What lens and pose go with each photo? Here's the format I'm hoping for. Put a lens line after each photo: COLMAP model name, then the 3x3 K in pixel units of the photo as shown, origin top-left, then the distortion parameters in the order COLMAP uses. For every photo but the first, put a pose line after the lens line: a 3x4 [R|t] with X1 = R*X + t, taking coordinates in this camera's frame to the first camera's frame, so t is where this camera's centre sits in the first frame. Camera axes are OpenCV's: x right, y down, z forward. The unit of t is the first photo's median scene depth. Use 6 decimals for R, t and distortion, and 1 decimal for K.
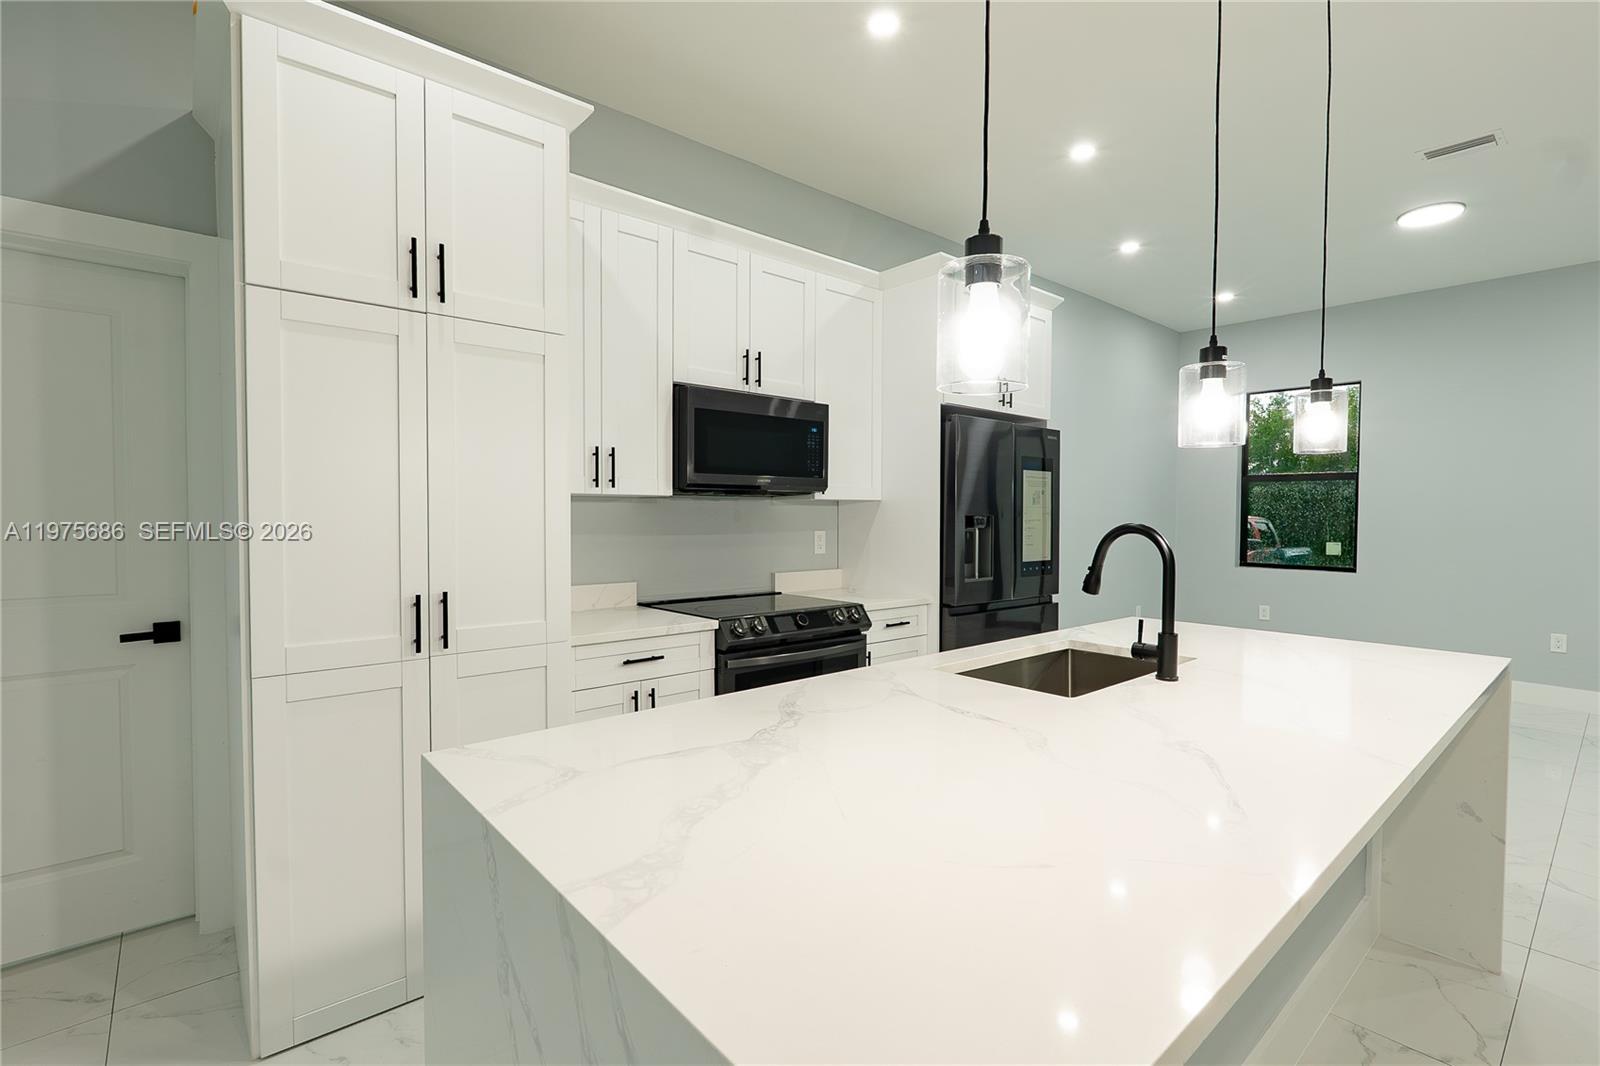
lens RADIAL K [[730.2, 0, 806.9], [0, 730.2, 532.4], [0, 0, 1]] dist [-0.010490, 0.002530]
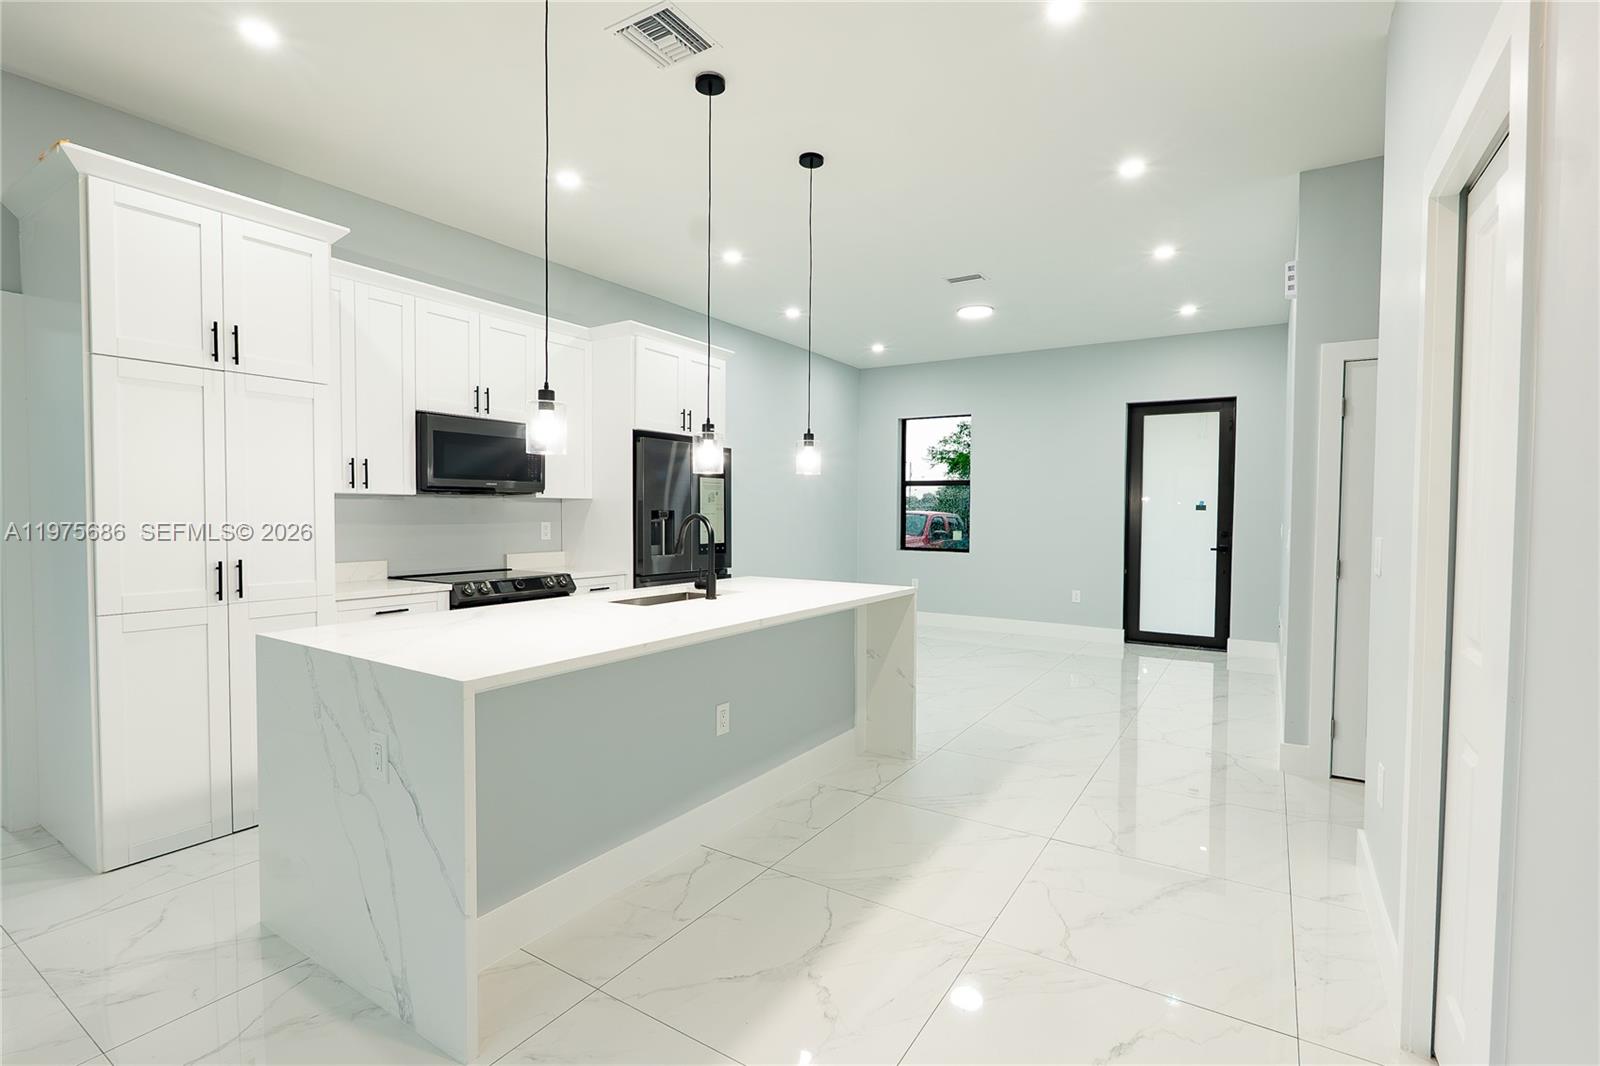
lens RADIAL K [[730.2, 0, 810.0], [0, 730.2, 533.6], [0, 0, 1]] dist [-0.010490, 0.002530]
pose [[0.957239, -0.006654, 0.289221, 0.127558], [0.004738, 0.999962, 0.007325, 0.016046], [-0.289259, -0.005642, 0.957234, -0.514736]]
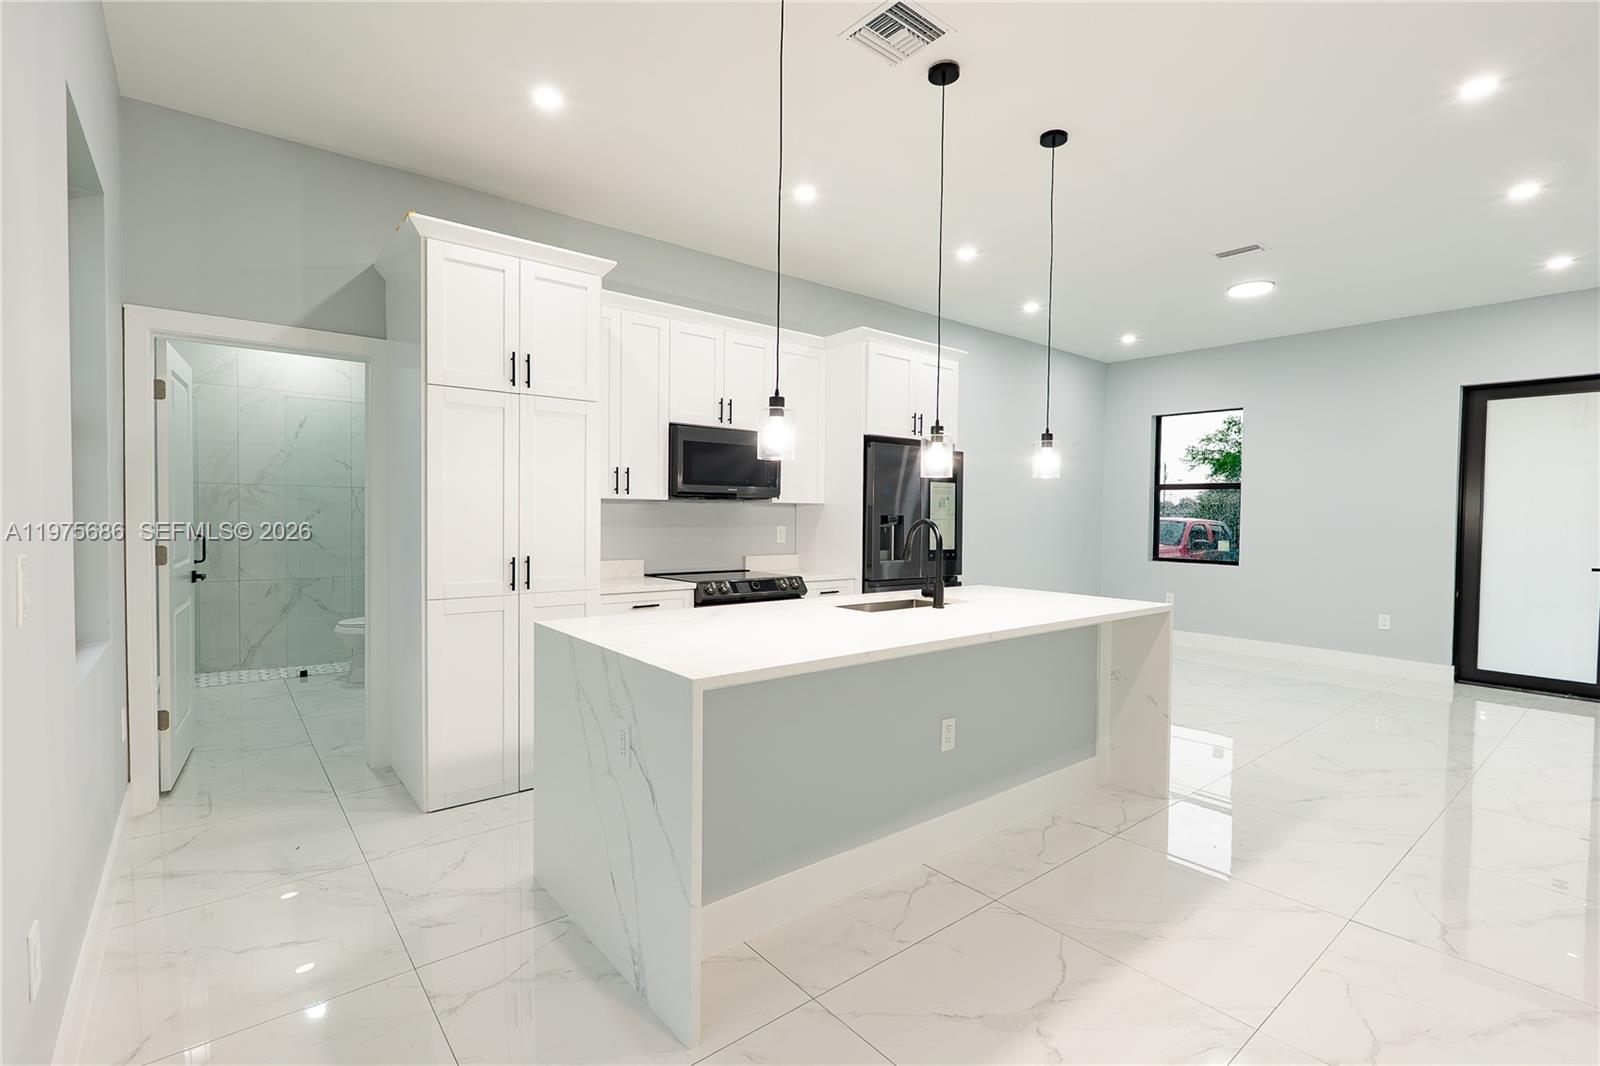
lens RADIAL K [[730.2, 0, 808.2], [0, 730.2, 533.3], [0, 0, 1]] dist [-0.010490, 0.002530]
pose [[0.999671, 0.008884, -0.024082, 0.139089], [-0.008872, 0.999960, 0.000625, 0.014629], [0.024086, -0.000411, 0.999710, -0.480894]]
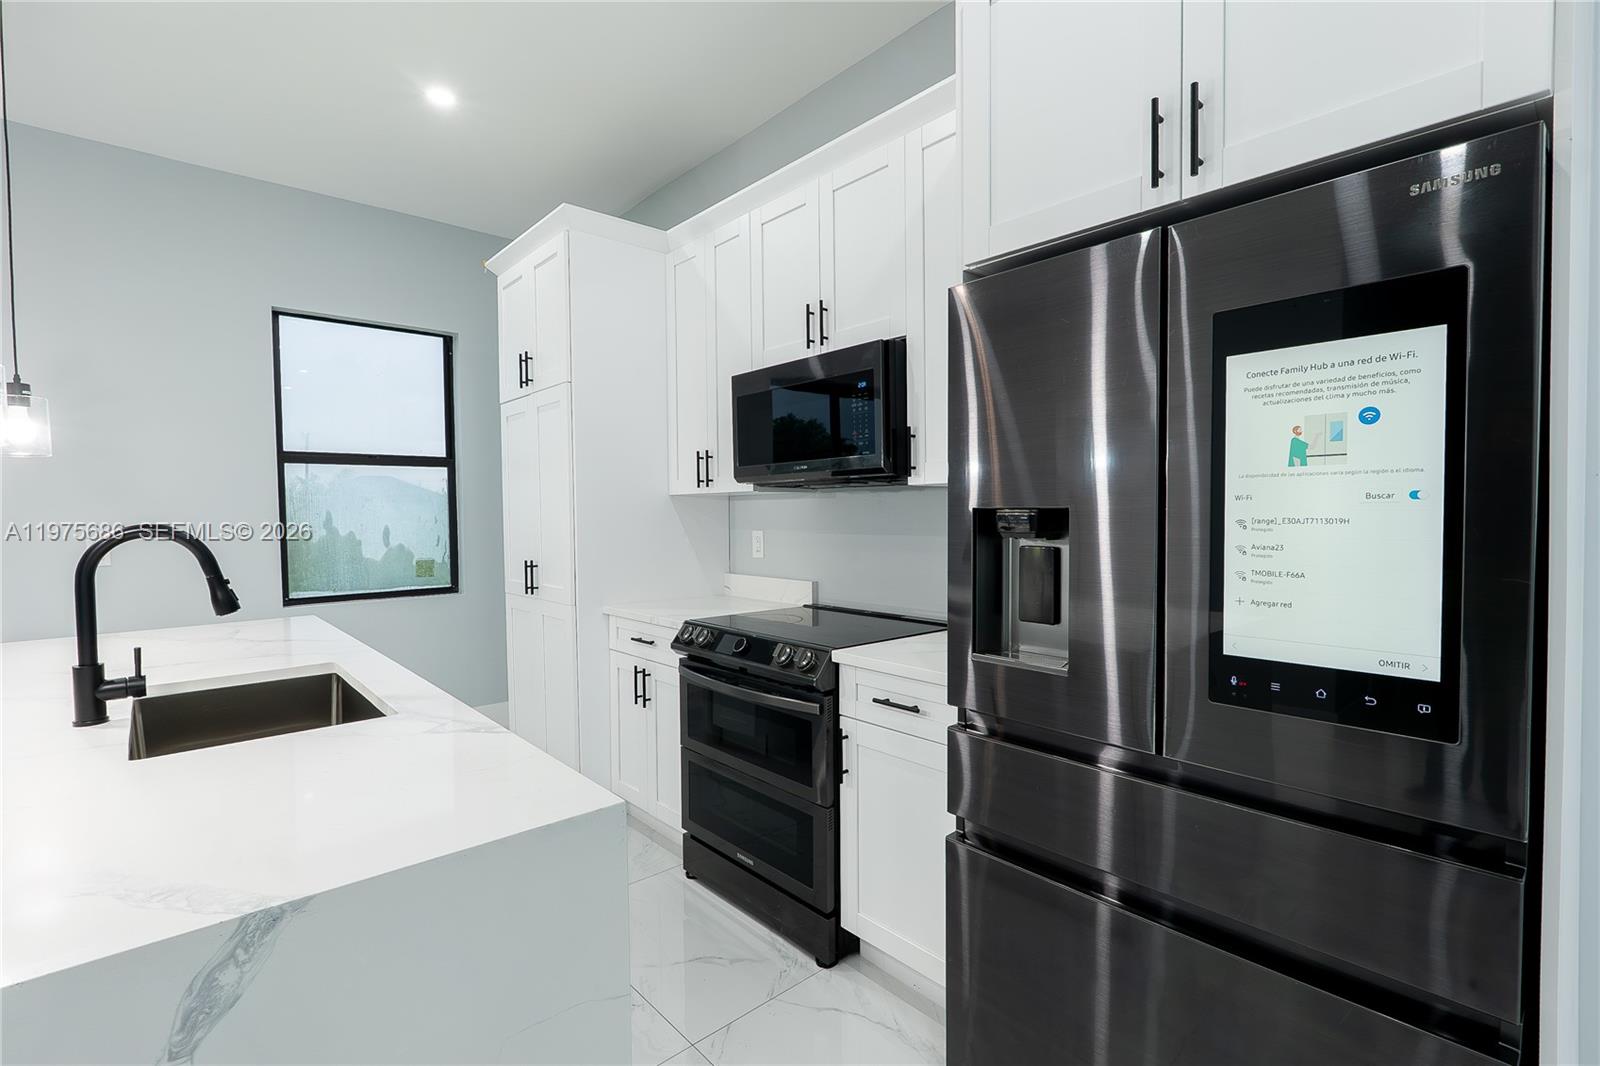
lens RADIAL K [[730.2, 0, 798.6], [0, 730.2, 535.2], [0, 0, 1]] dist [-0.010490, 0.002530]
pose [[0.019611, 0.029689, -0.999367, 0.804944], [-0.011427, 0.999500, 0.029469, -0.023405], [0.999742, 0.010842, 0.019941, 1.085468]]
